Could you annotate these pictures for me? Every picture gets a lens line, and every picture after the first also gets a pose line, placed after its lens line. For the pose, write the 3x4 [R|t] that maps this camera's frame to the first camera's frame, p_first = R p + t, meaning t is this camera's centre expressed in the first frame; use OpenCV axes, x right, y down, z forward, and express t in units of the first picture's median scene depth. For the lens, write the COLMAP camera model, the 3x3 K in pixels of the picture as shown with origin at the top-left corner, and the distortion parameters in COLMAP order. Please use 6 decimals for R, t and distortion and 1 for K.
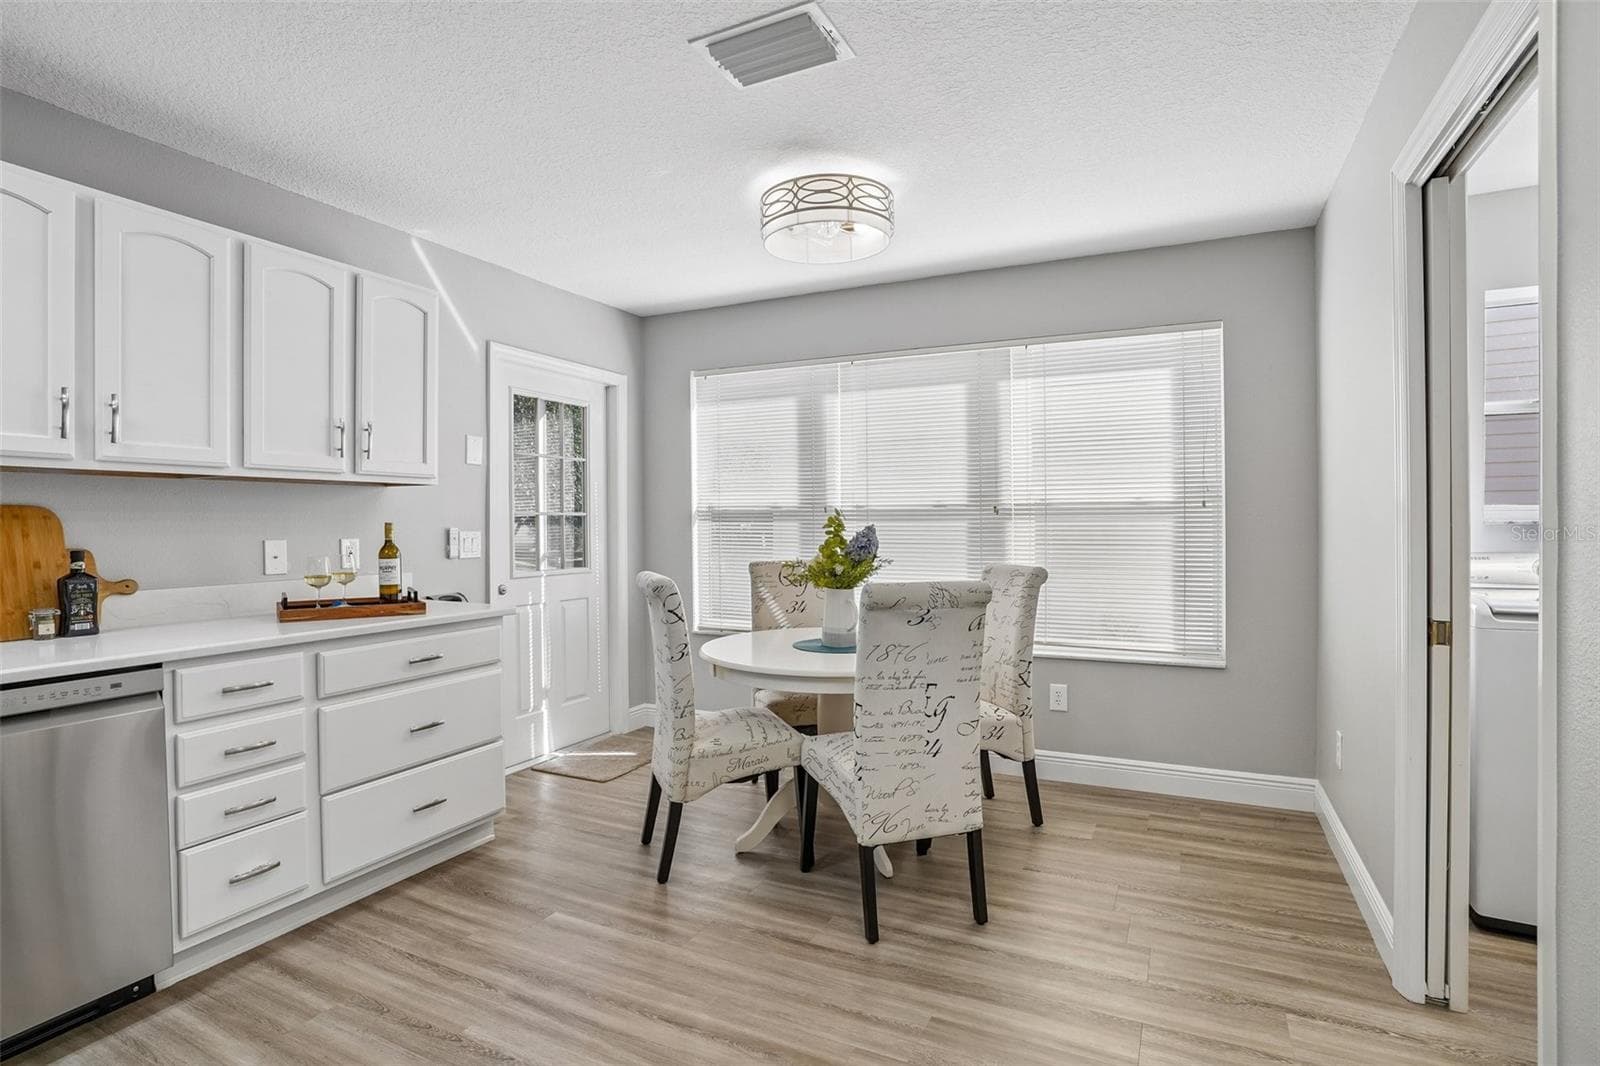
lens RADIAL K [[789.9, 0, 787.9], [0, 789.9, 531.2], [0, 0, 1]] dist [-0.003002, -0.000328]
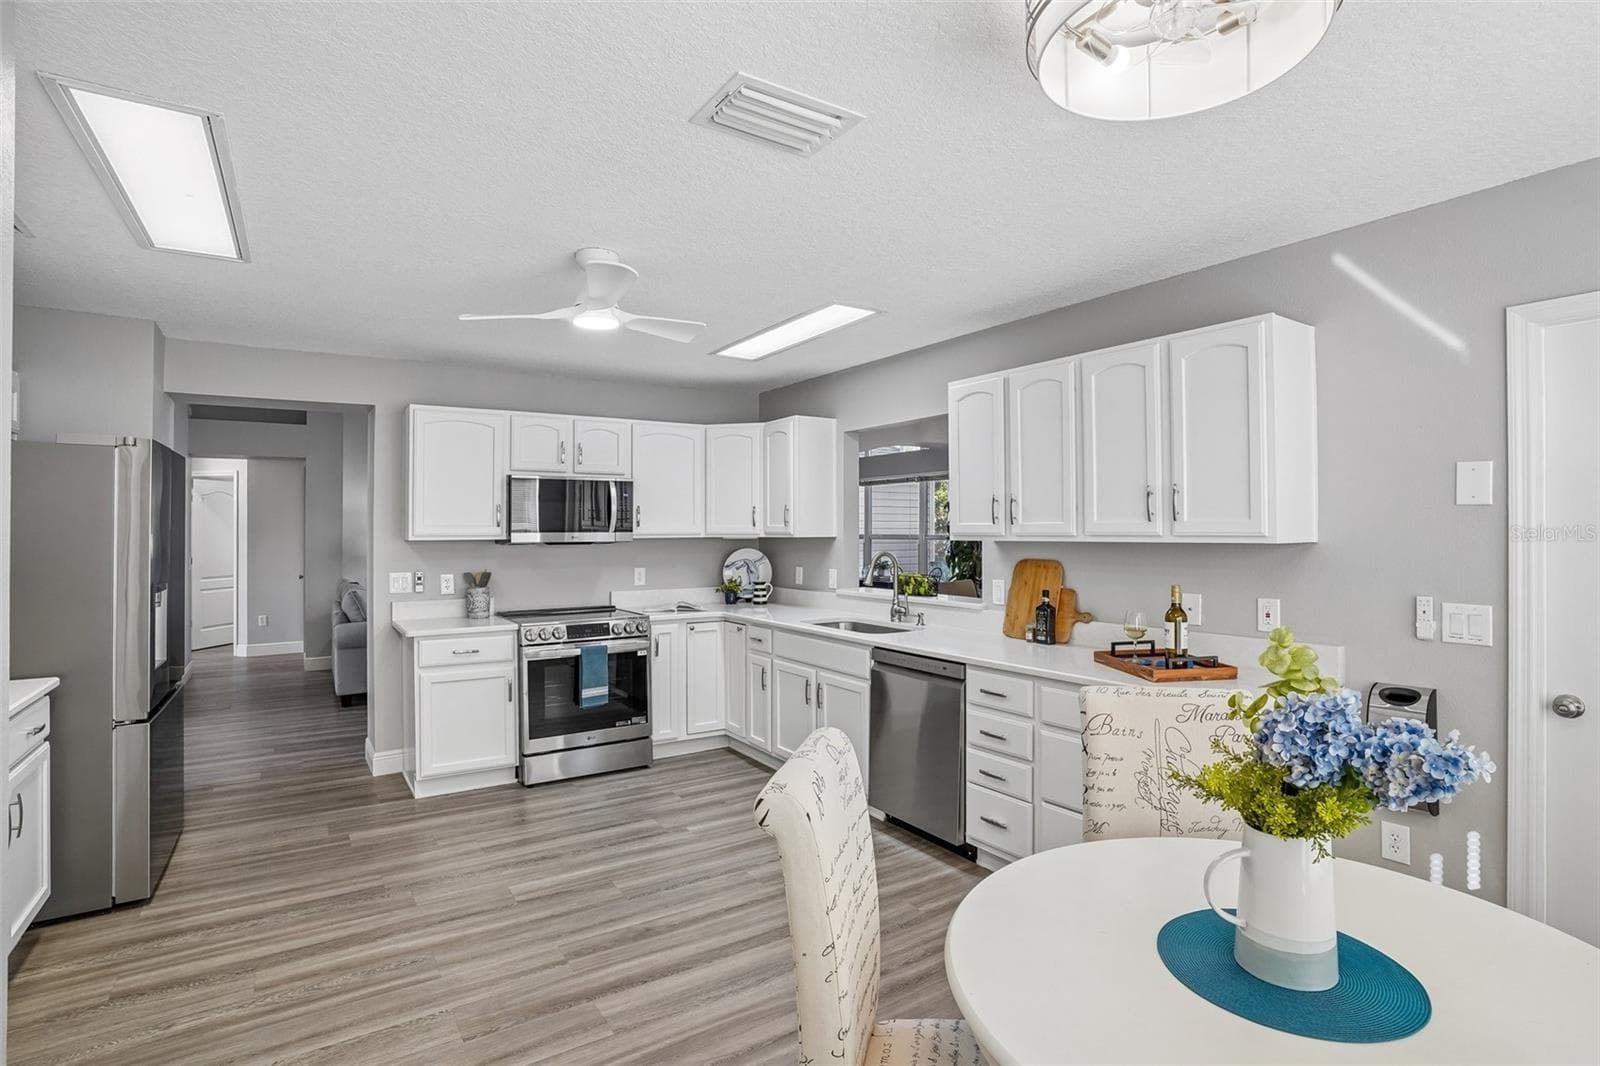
lens RADIAL K [[789.9, 0, 787.9], [0, 789.9, 531.2], [0, 0, 1]] dist [-0.003002, -0.000328]
pose [[-0.513007, 0.011336, -0.858309, 0.699946], [0.005452, 0.999936, 0.009948, -0.108858], [0.858367, 0.000423, -0.513036, 1.323833]]
